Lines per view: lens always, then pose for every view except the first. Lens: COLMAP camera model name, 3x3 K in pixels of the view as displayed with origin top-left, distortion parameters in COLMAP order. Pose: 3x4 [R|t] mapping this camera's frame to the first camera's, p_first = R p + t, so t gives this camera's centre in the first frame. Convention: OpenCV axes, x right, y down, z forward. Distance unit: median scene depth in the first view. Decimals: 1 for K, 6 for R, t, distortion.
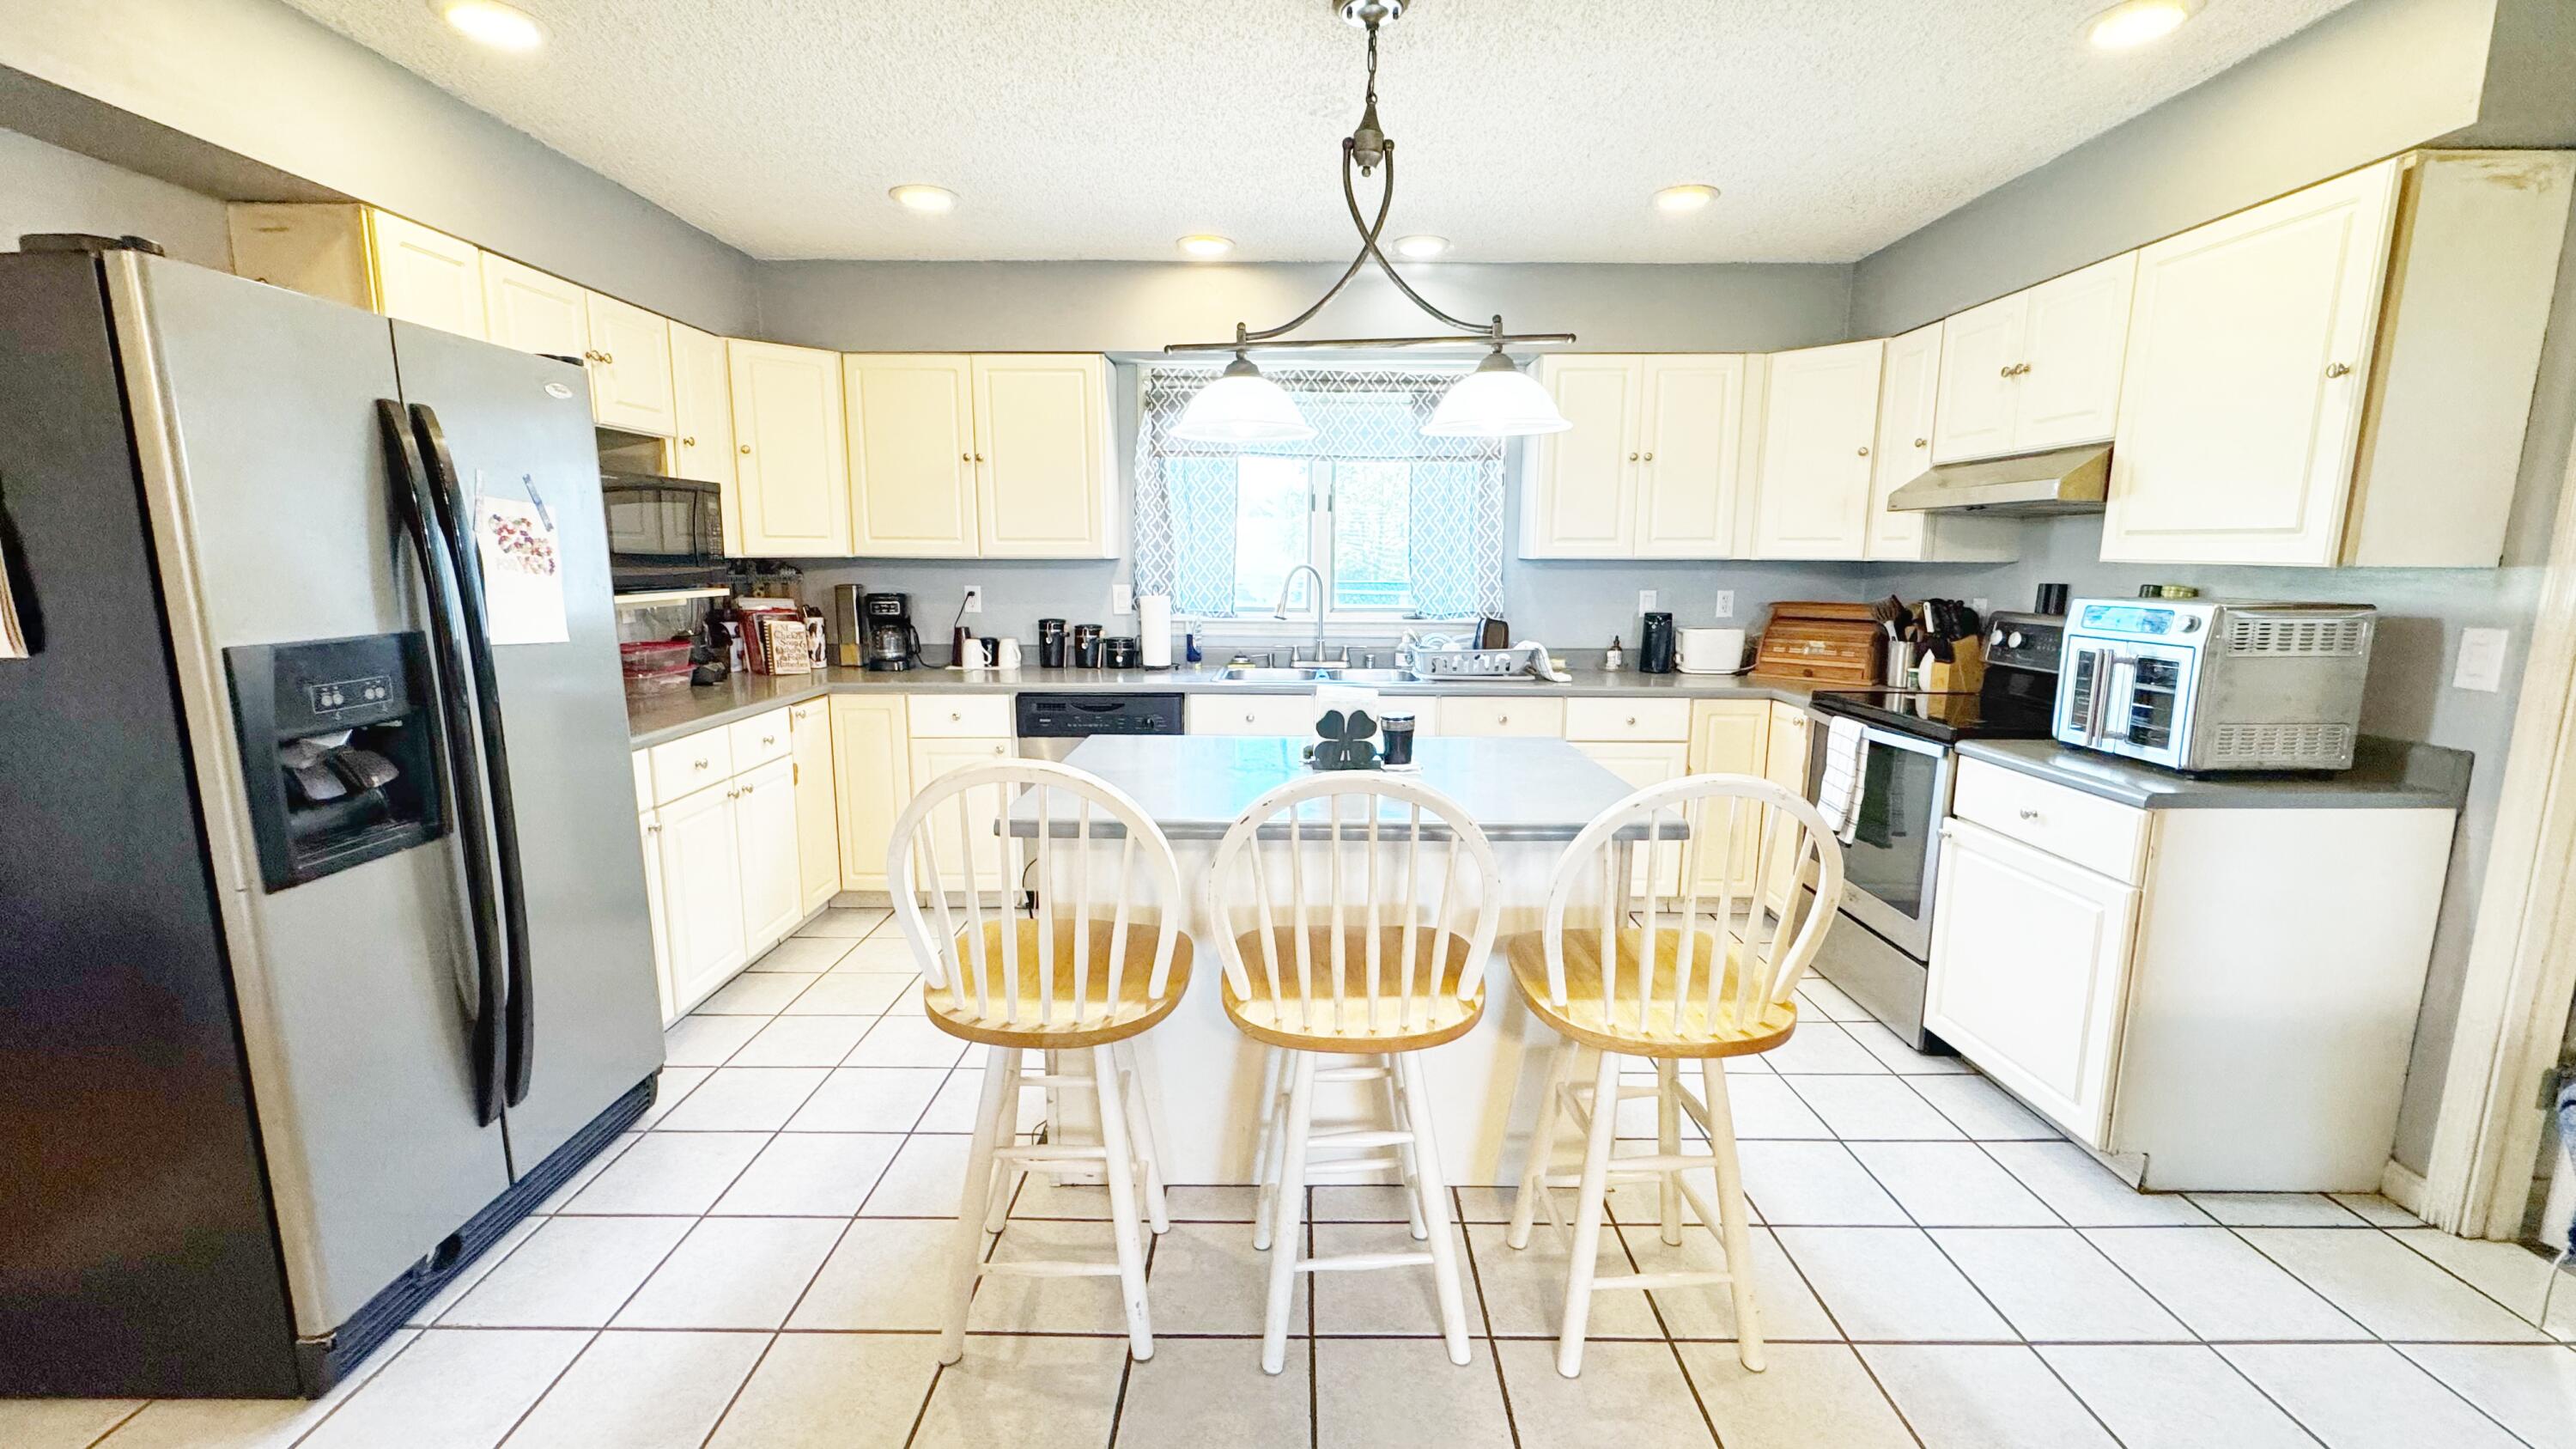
lens RADIAL K [[1040.5, 0, 1289.1], [0, 1040.5, 730.0], [0, 0, 1]] dist [-0.002454, 0.000146]
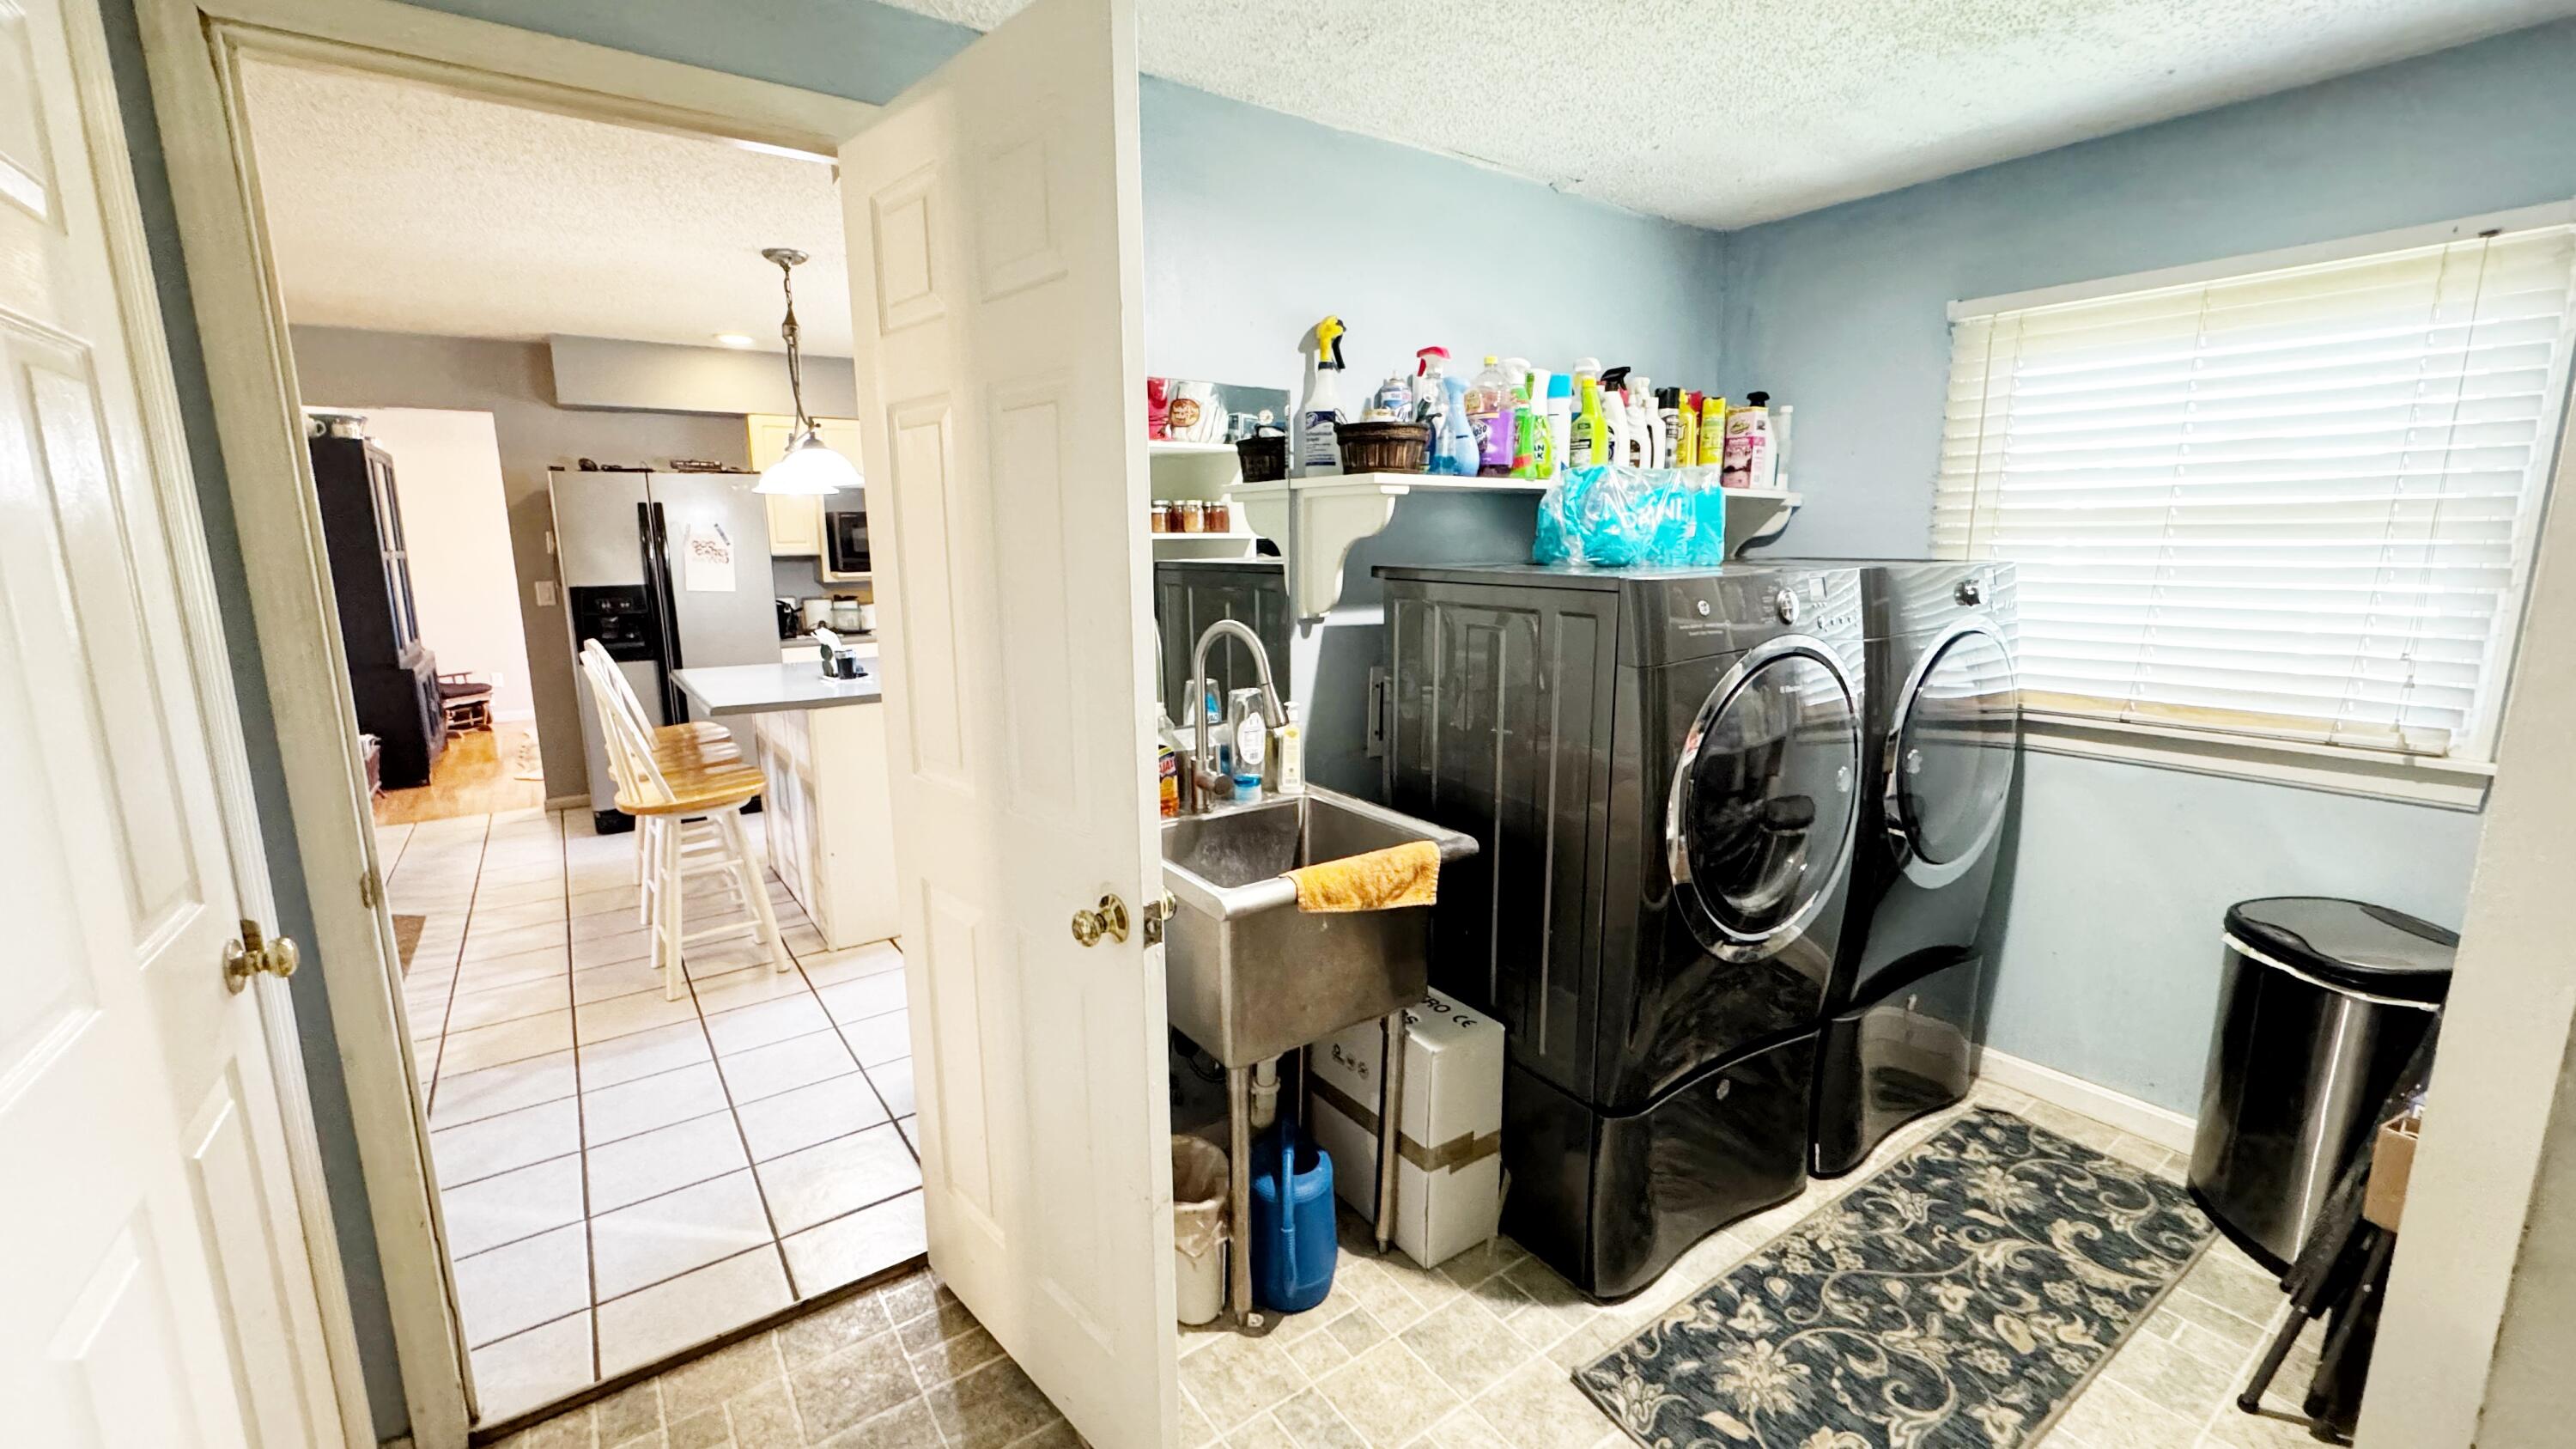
lens RADIAL K [[1040.5, 0, 1288.7], [0, 1040.5, 727.8], [0, 0, 1]] dist [-0.002454, 0.000146]
pose [[0.586046, 0.142409, -0.797665, 2.338340], [-0.124219, 0.988588, 0.085230, -0.157718], [0.800700, 0.049136, 0.597047, 0.693190]]
